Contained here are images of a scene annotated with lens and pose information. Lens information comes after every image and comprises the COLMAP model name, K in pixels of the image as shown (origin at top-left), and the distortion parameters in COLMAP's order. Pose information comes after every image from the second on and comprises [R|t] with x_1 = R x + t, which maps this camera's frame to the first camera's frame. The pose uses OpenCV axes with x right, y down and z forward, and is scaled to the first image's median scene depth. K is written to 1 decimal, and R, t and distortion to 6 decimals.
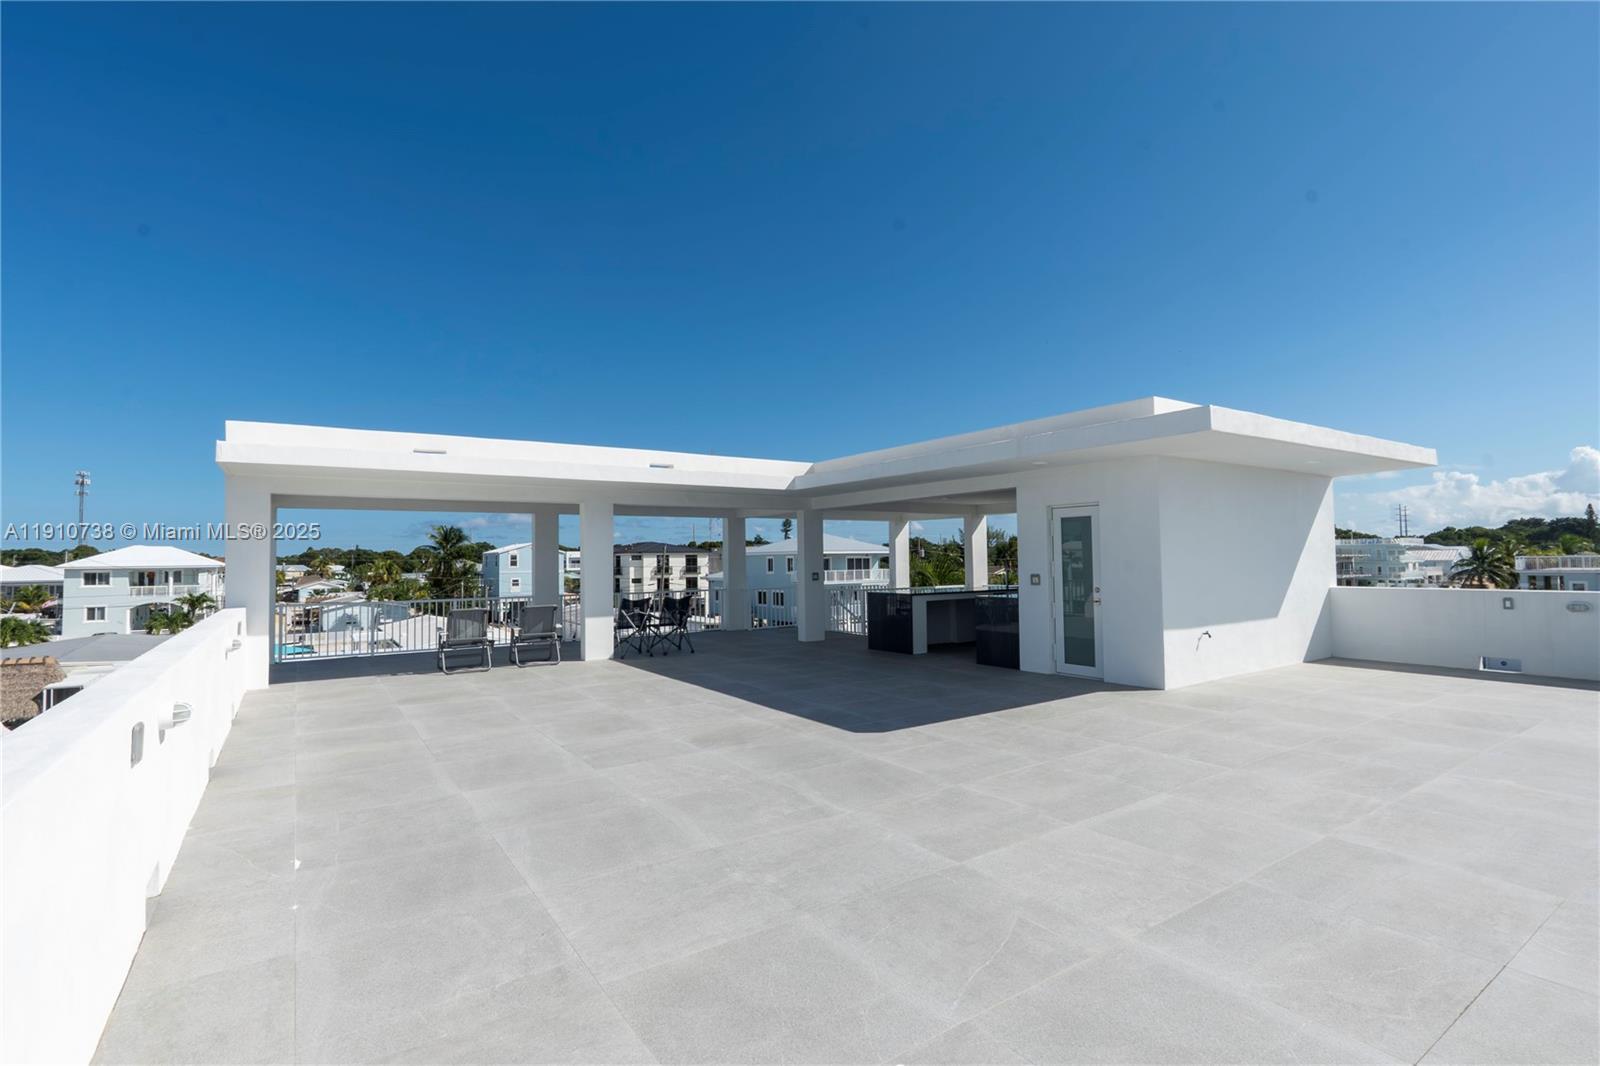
lens RADIAL K [[730.4, 0, 785.5], [0, 730.4, 526.9], [0, 0, 1]] dist [-0.014276, 0.002925]
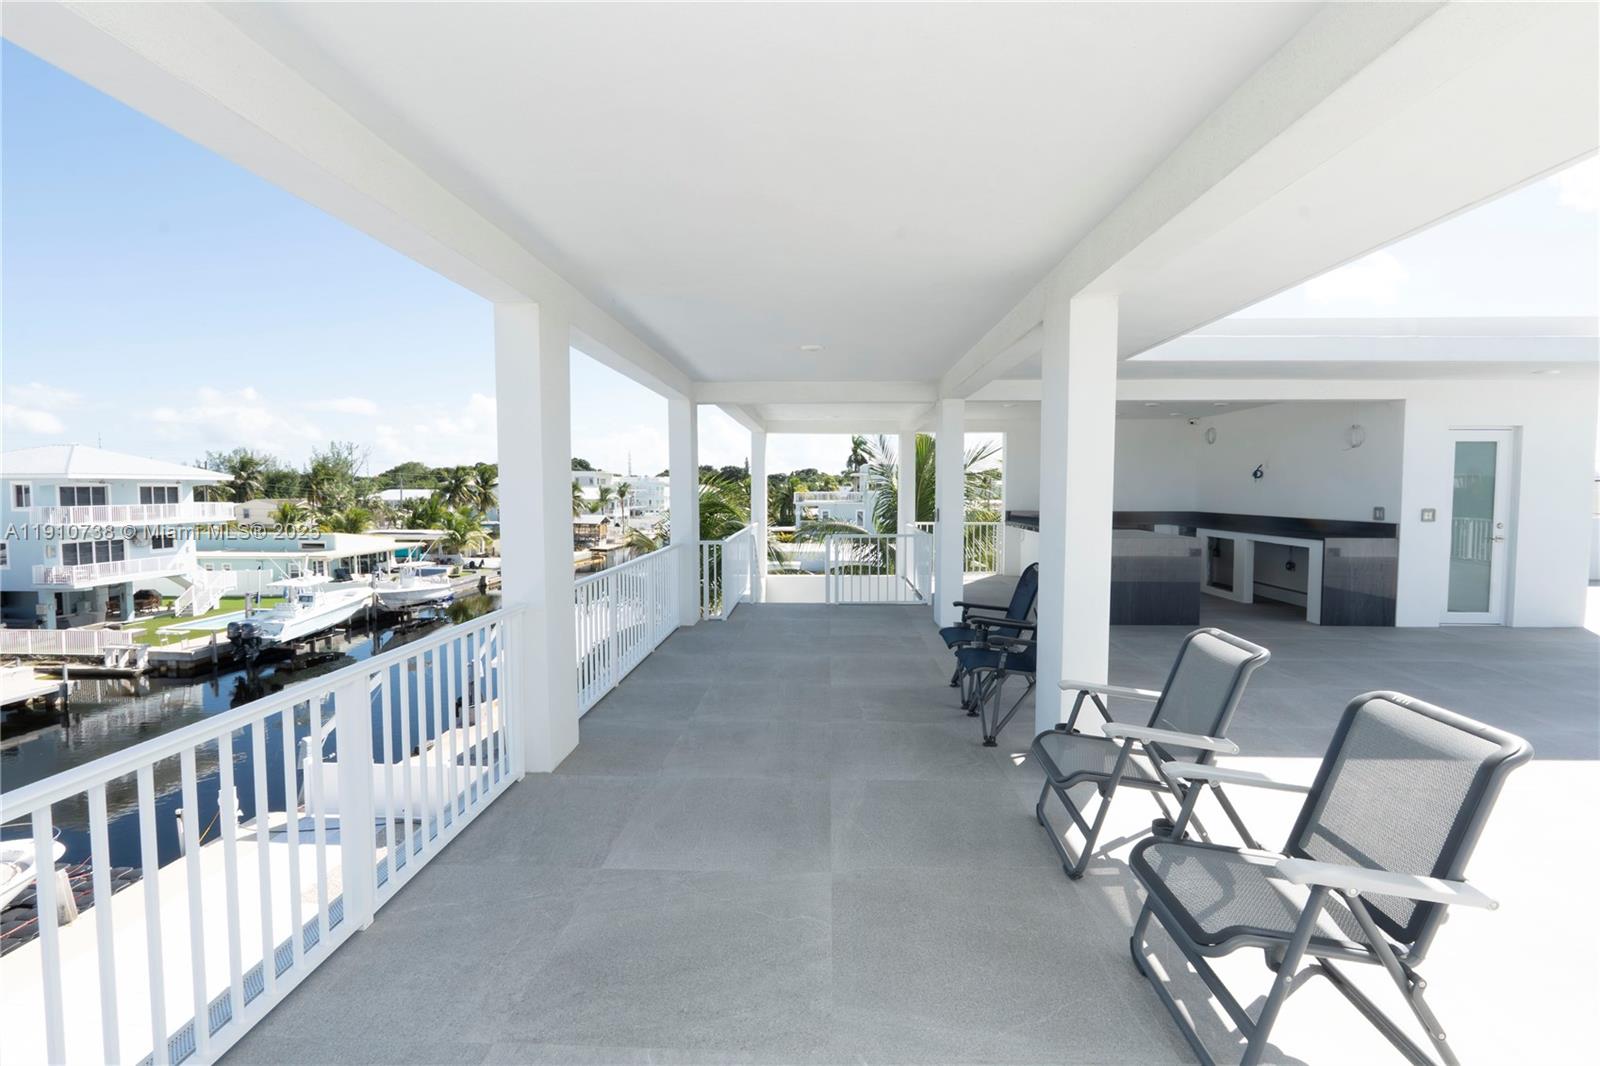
lens RADIAL K [[730.4, 0, 808.4], [0, 730.4, 528.7], [0, 0, 1]] dist [-0.014276, 0.002925]
pose [[0.589755, -0.030813, 0.806994, -0.064906], [-0.045188, 0.996447, 0.071071, 0.005446], [-0.806317, -0.078381, 0.586267, 0.096534]]
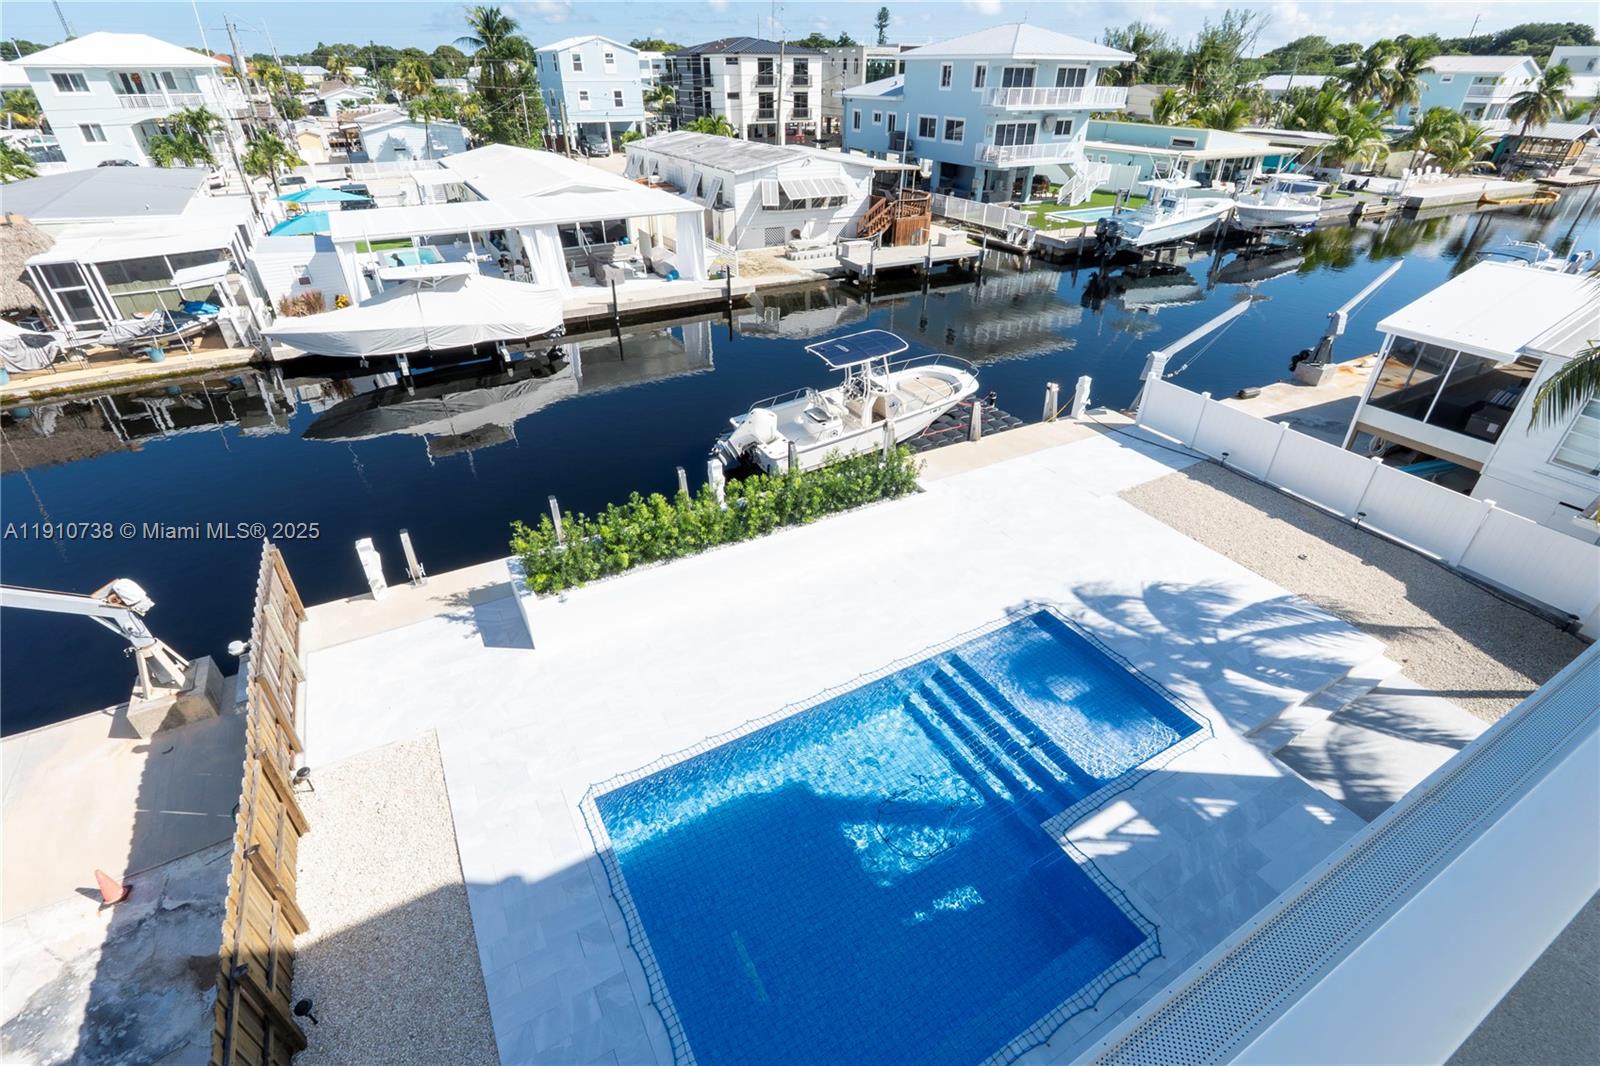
lens RADIAL K [[730.4, 0, 796.1], [0, 730.4, 531.9], [0, 0, 1]] dist [-0.014276, 0.002925]
pose [[0.996678, 0.058019, -0.057161, -0.075835], [-0.014552, 0.817381, 0.575913, 0.007137], [0.080136, -0.573168, 0.815510, 0.115284]]
